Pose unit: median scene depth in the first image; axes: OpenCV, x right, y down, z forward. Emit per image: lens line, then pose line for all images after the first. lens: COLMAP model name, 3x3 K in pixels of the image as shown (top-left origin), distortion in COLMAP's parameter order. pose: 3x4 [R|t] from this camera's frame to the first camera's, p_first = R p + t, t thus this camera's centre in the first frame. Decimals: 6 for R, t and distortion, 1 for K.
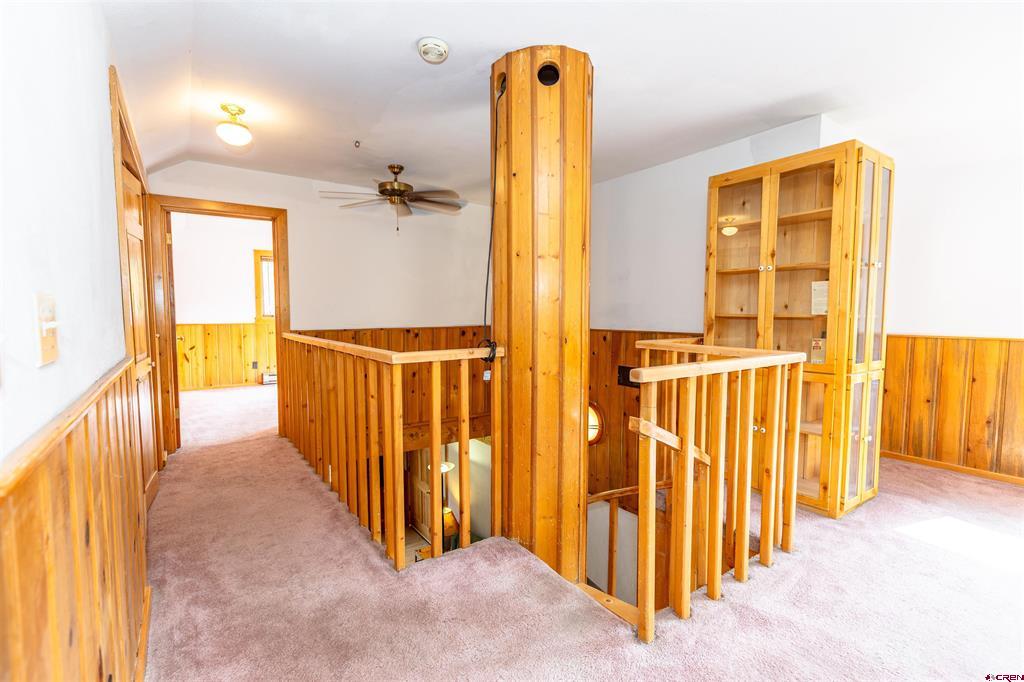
lens RADIAL K [[466.2, 0, 511.6], [0, 466.2, 346.2], [0, 0, 1]] dist [-0.001411, 0.000258]
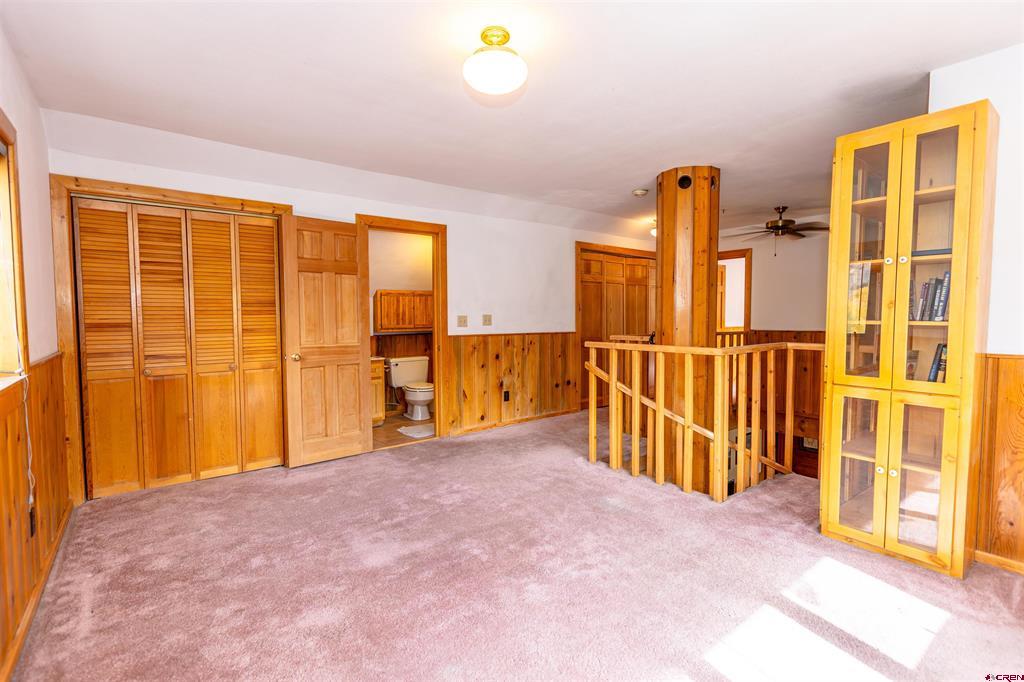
lens RADIAL K [[462.6, 0, 512.0], [0, 462.6, 341.0], [0, 0, 1]] dist [-0.001948, -0.000371]
pose [[0.077652, 0.054334, -0.995499, 1.484575], [-0.075759, 0.995948, 0.048449, -0.020840], [0.994098, 0.071655, 0.081454, 0.232156]]
